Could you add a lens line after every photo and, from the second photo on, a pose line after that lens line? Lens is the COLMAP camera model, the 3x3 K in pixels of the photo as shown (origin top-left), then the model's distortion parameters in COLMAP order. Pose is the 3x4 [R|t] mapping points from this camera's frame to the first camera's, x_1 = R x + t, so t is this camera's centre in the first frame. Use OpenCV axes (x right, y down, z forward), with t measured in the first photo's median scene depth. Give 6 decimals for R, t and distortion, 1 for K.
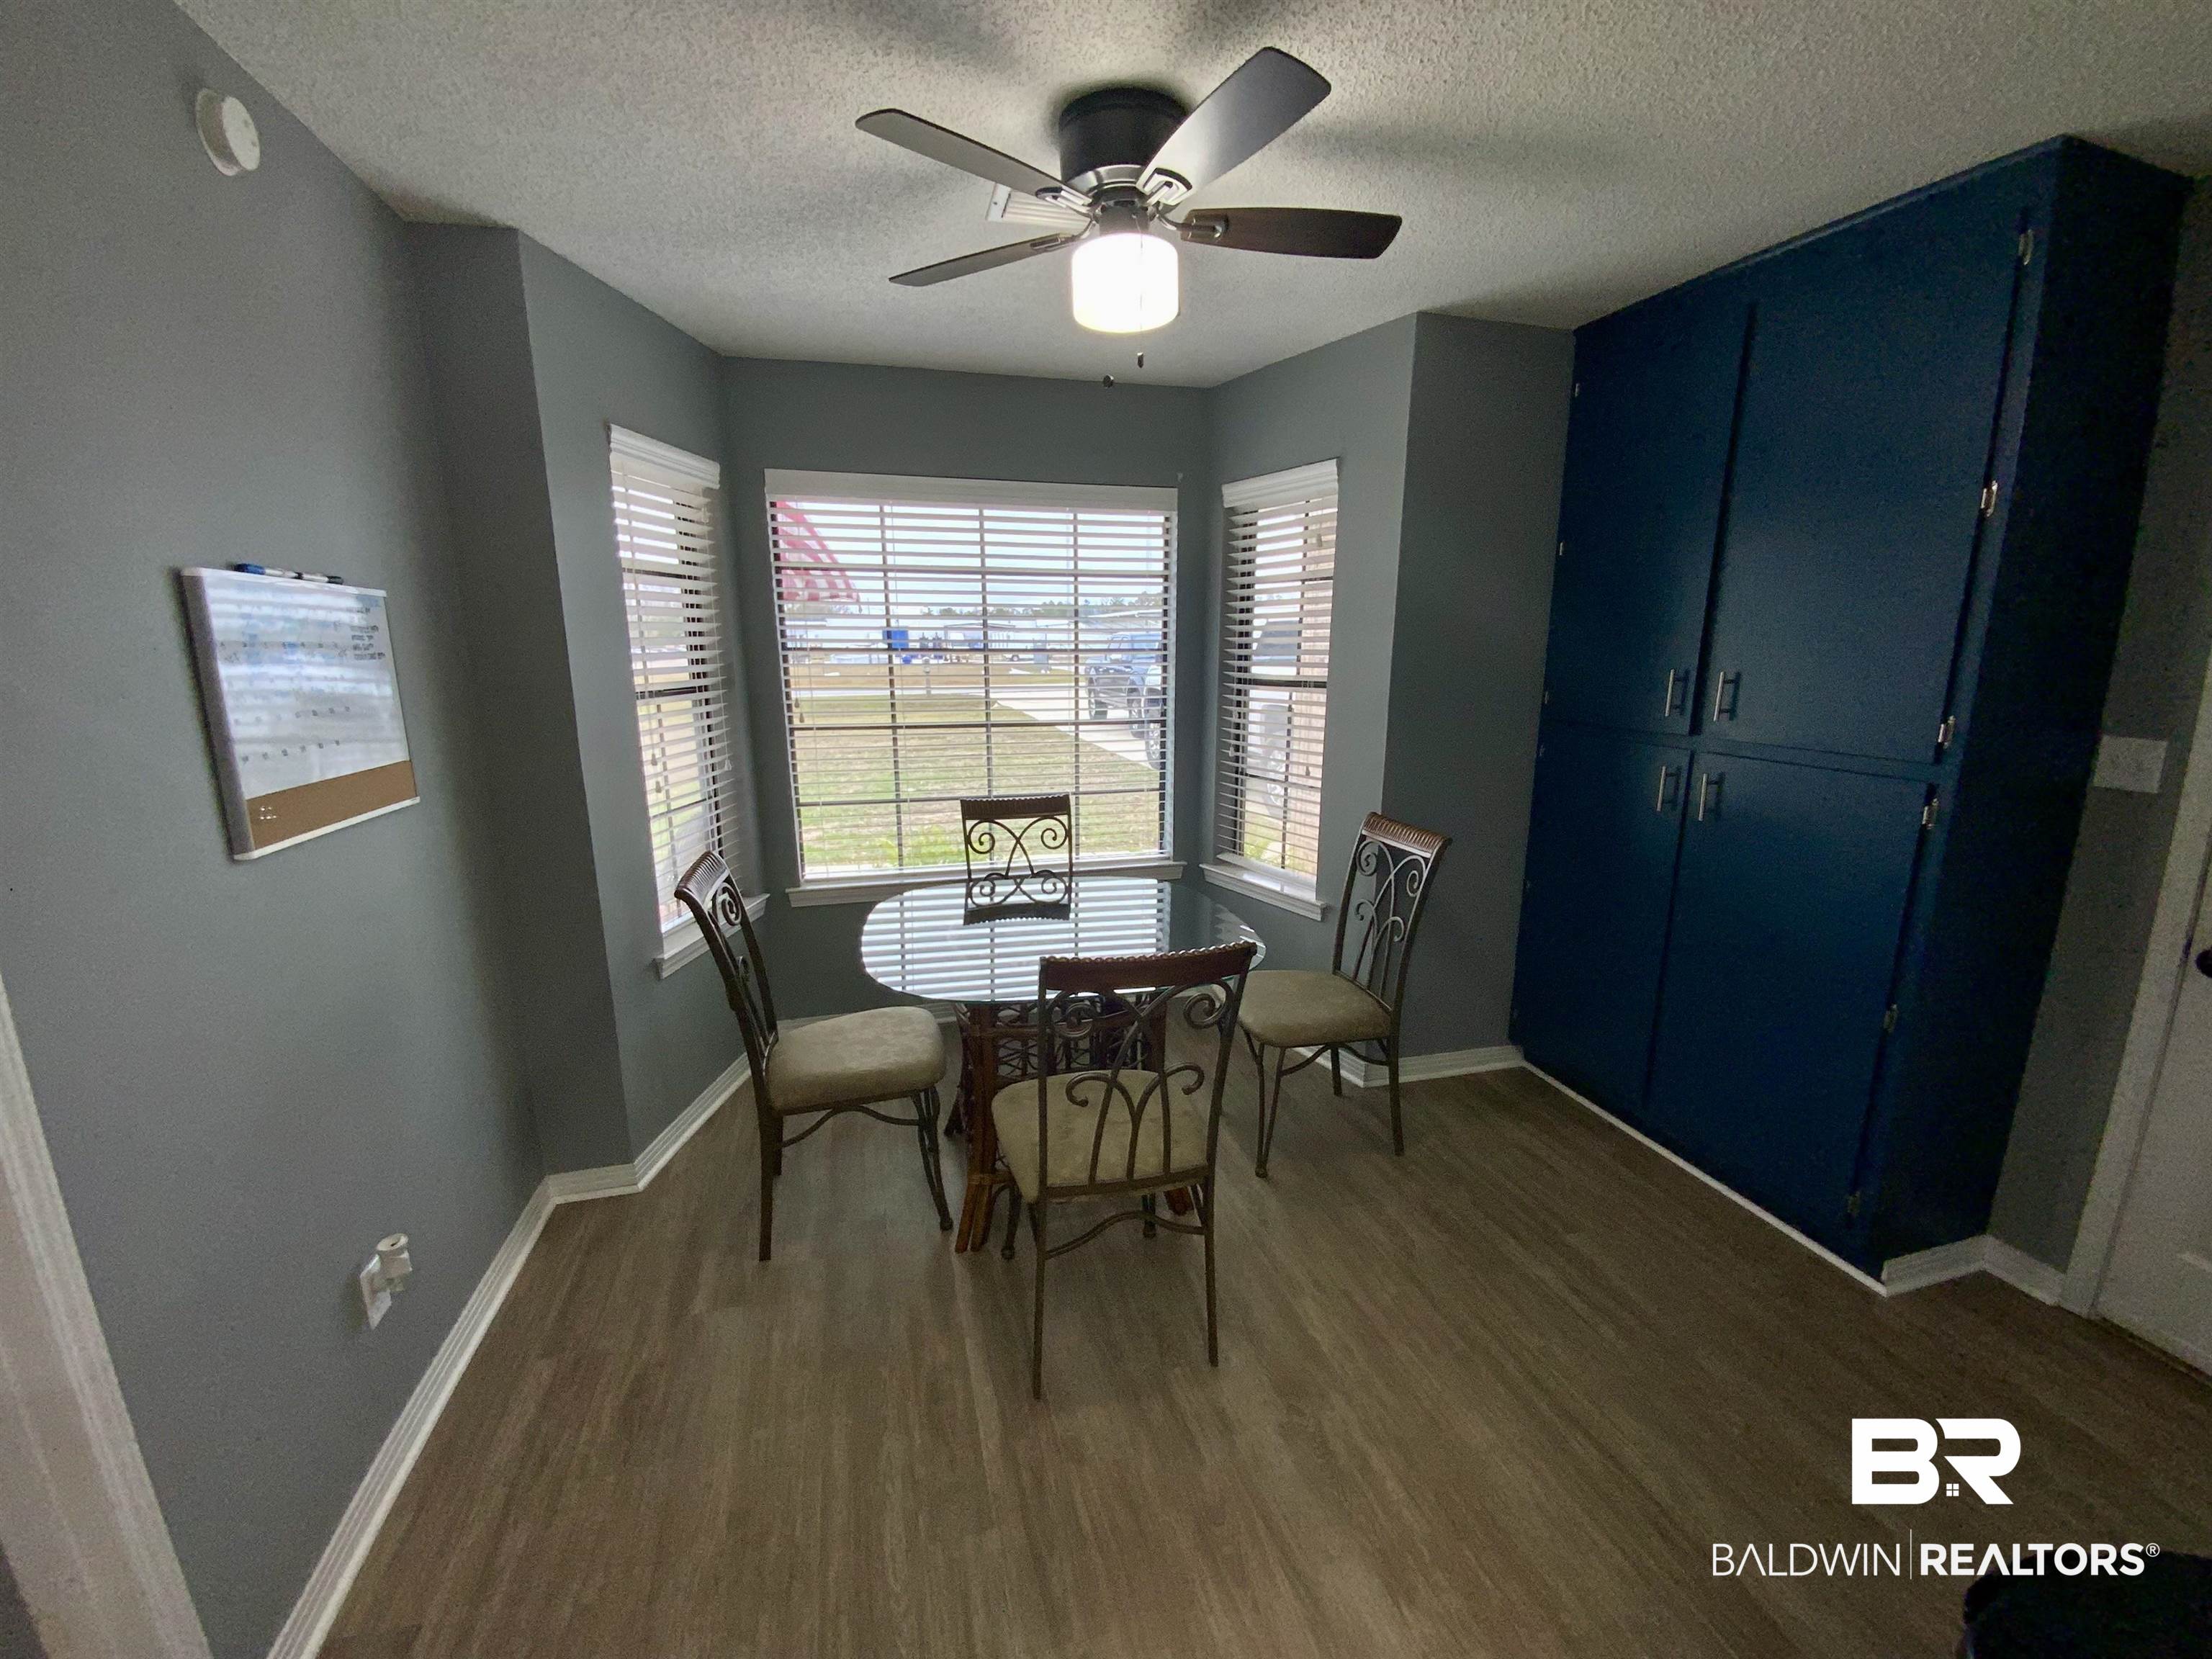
lens RADIAL K [[890.0, 0, 1099.7], [0, 890.0, 834.4], [0, 0, 1]] dist [0.038166, -0.027727]
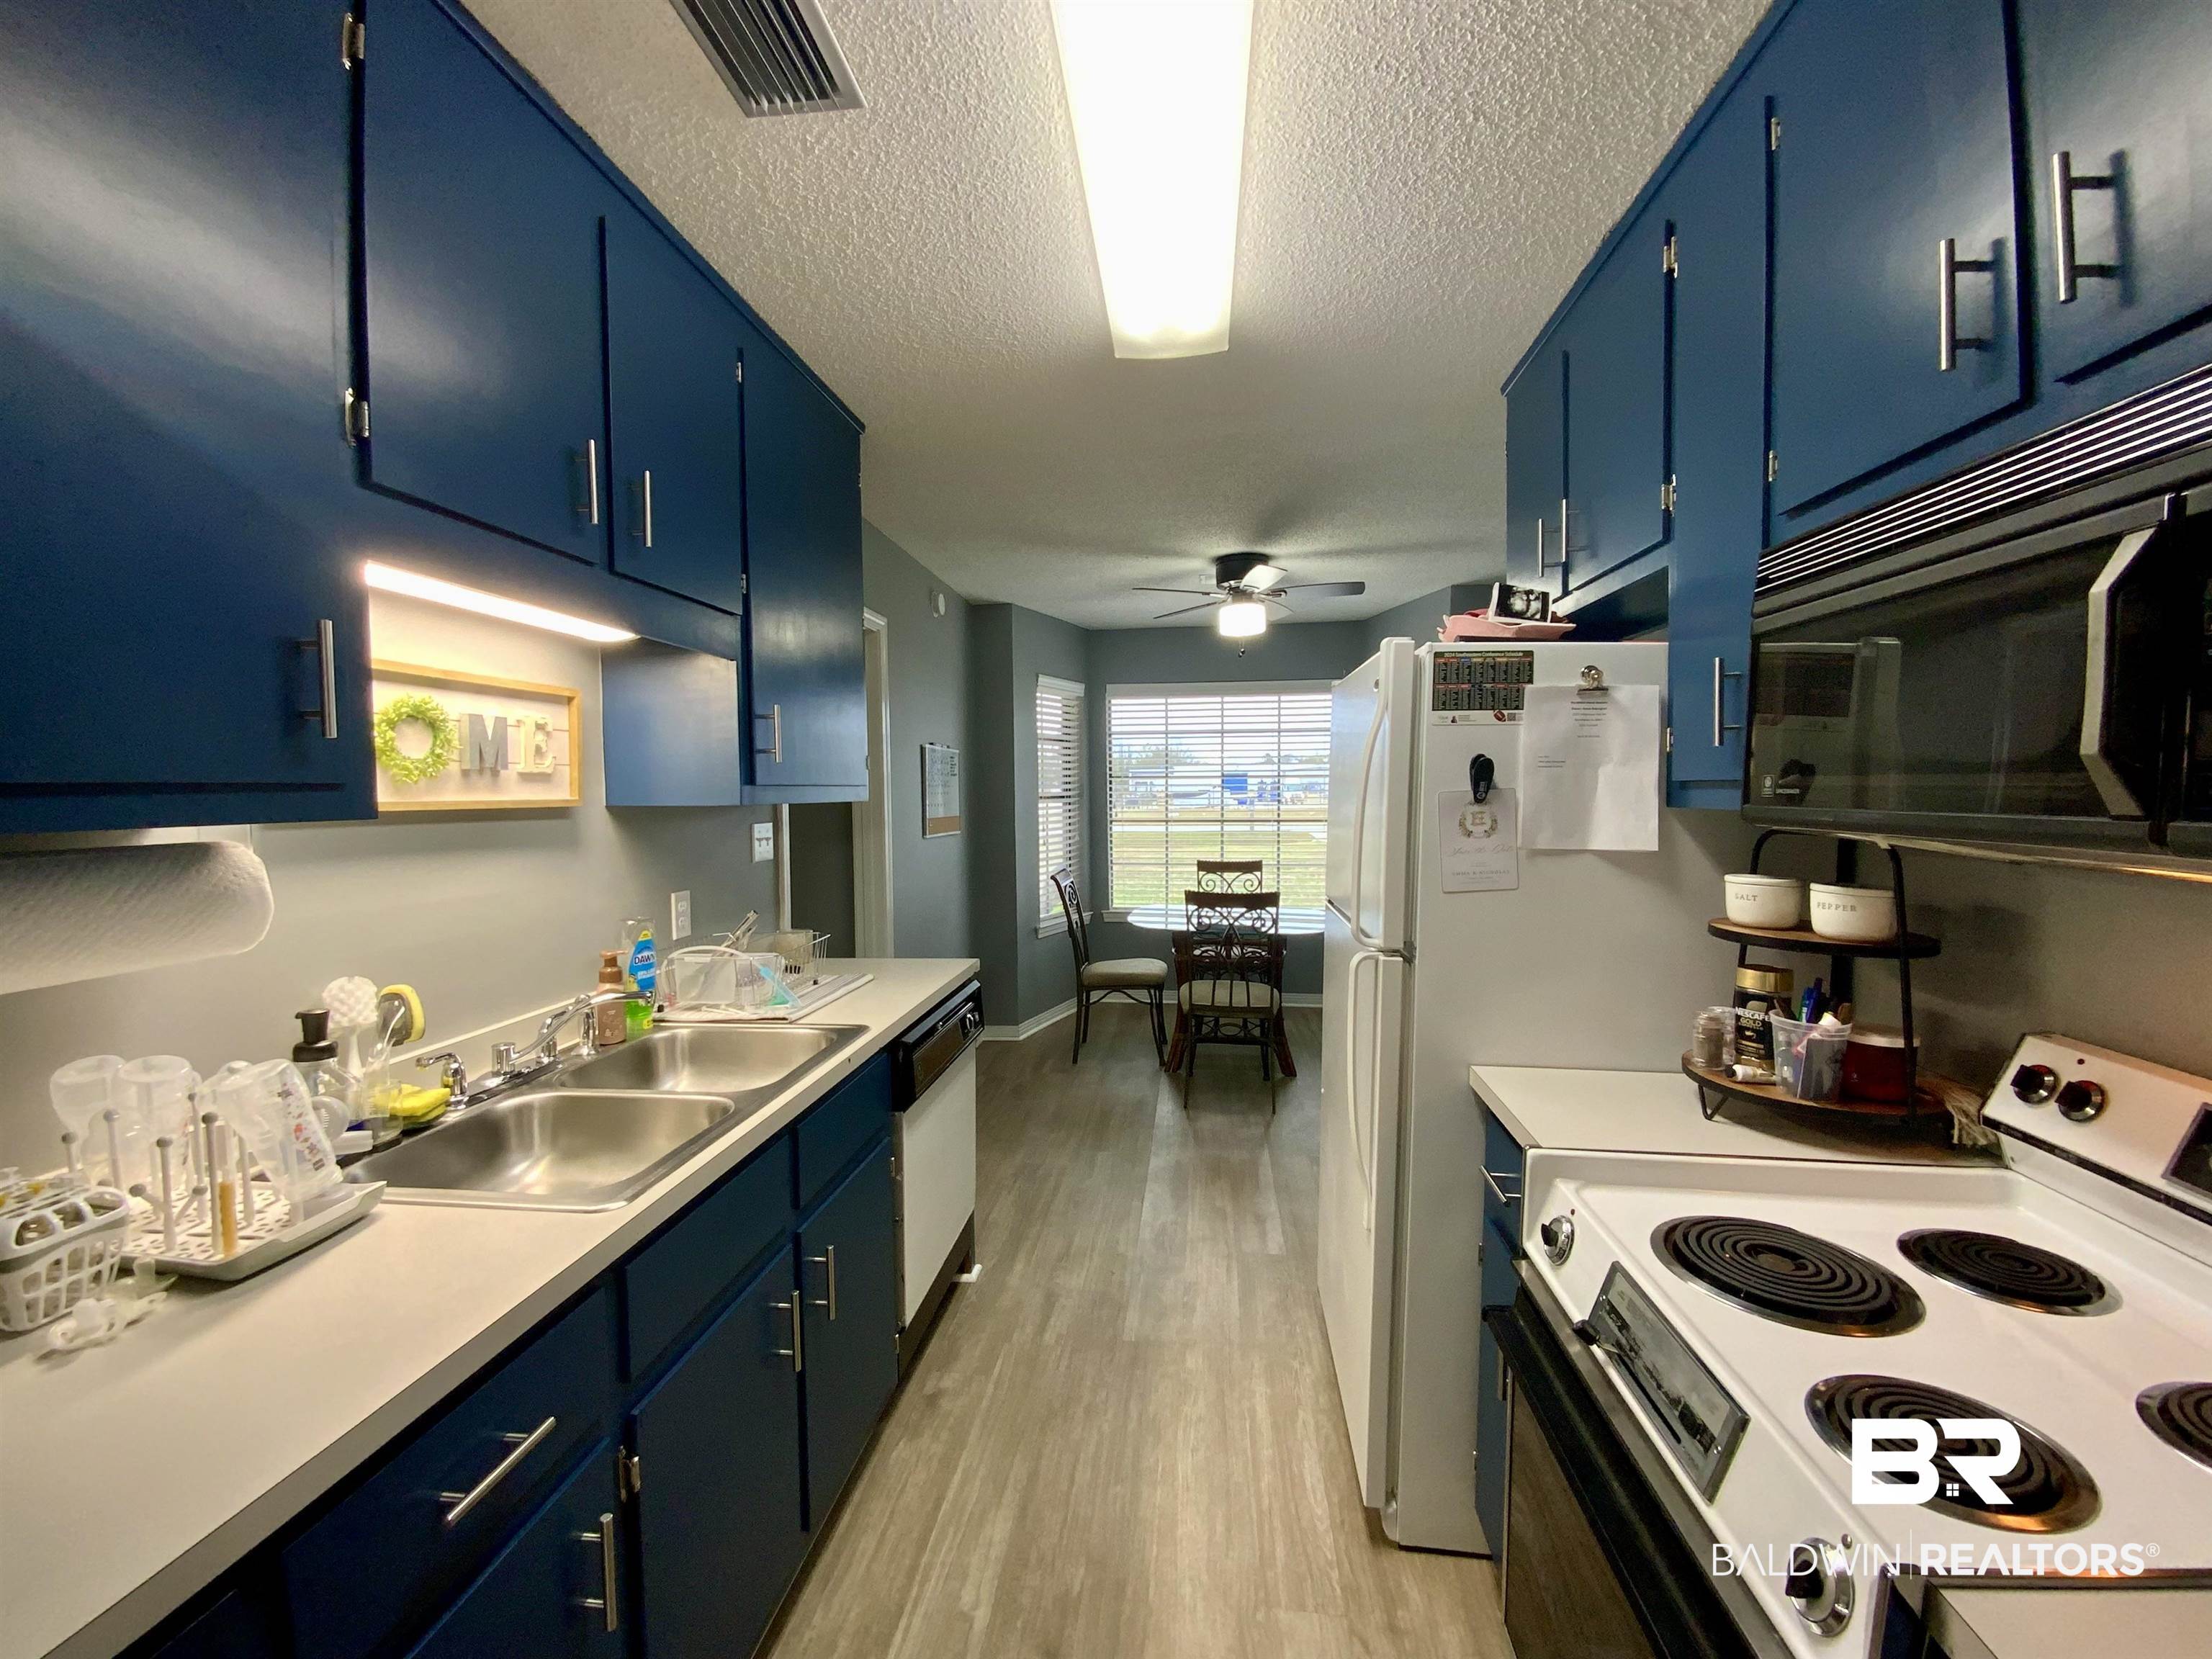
lens RADIAL K [[901.9, 0, 1106.0], [0, 901.9, 829.5], [0, 0, 1]] dist [0.018104, -0.016154]
pose [[0.932271, 0.010138, -0.361619, 0.372175], [-0.071022, 0.985283, -0.155477, 0.225907], [0.354721, 0.170629, 0.919271, -0.822446]]
